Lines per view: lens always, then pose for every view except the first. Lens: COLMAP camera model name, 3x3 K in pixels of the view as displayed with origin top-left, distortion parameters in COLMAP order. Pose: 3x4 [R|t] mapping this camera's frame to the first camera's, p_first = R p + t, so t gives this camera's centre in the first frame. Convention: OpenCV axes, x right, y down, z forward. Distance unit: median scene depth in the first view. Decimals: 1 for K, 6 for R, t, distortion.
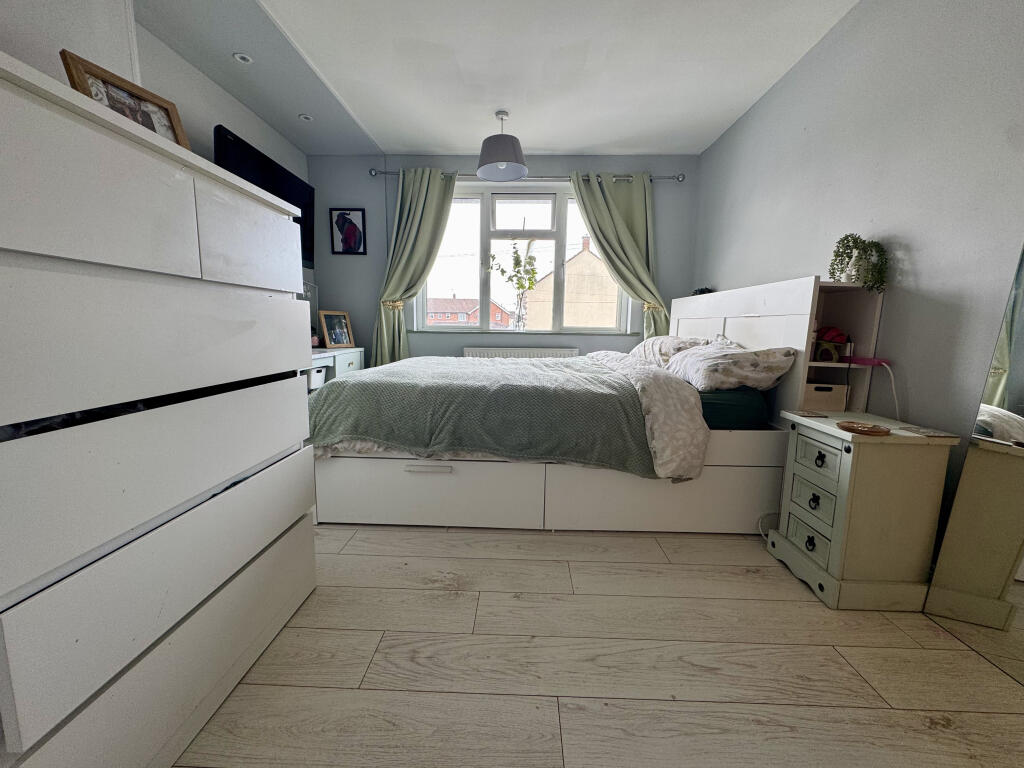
lens RADIAL K [[407.3, 0, 511.4], [0, 407.3, 384.7], [0, 0, 1]] dist [-0.001357, 0.000579]
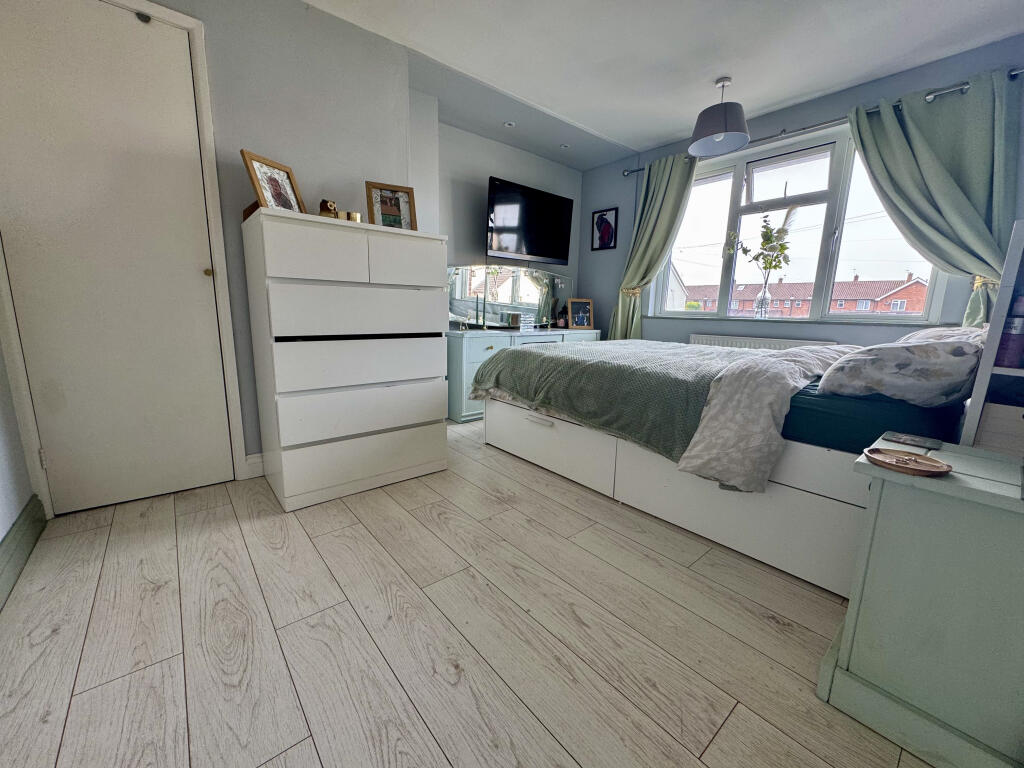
lens RADIAL K [[407.3, 0, 512.5], [0, 407.3, 385.1], [0, 0, 1]] dist [-0.001357, 0.000579]
pose [[0.667320, 0.137013, -0.732060, 0.367543], [-0.117368, 0.989997, 0.078300, 0.003570], [0.735465, 0.033669, 0.676725, 0.037801]]
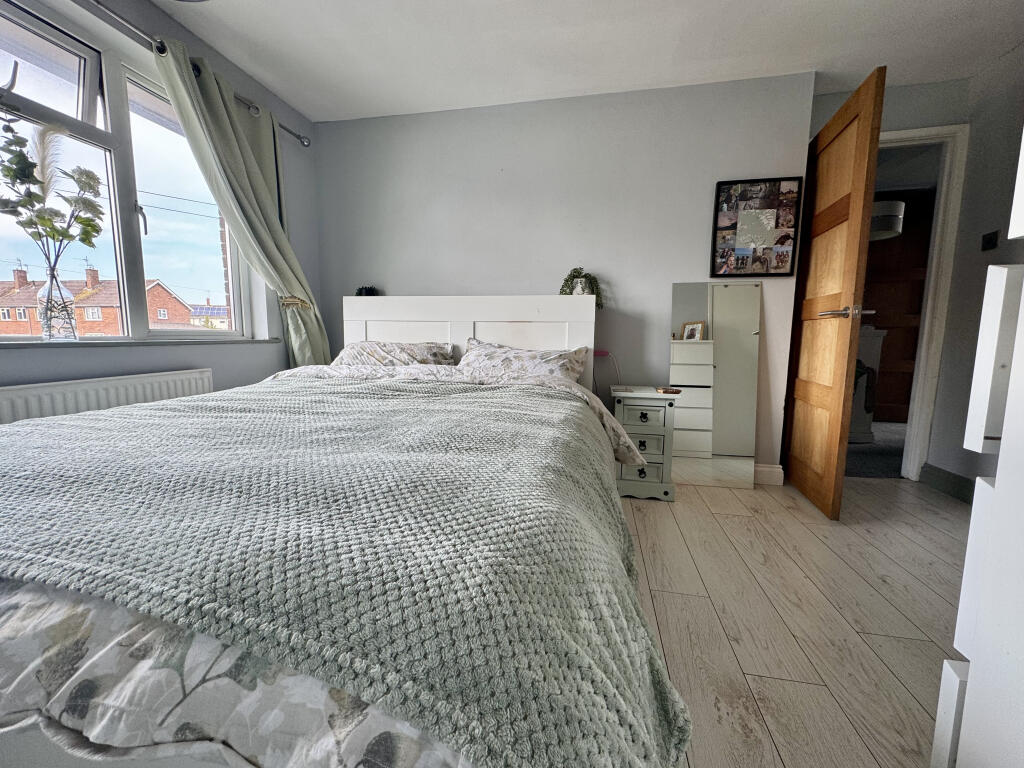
lens RADIAL K [[407.3, 0, 513.5], [0, 407.3, 383.4], [0, 0, 1]] dist [-0.001357, 0.000579]
pose [[0.165629, -0.124868, 0.978251, -0.366311], [0.136463, 0.985311, 0.102664, -0.074956], [-0.976701, 0.116491, 0.180236, 0.536573]]
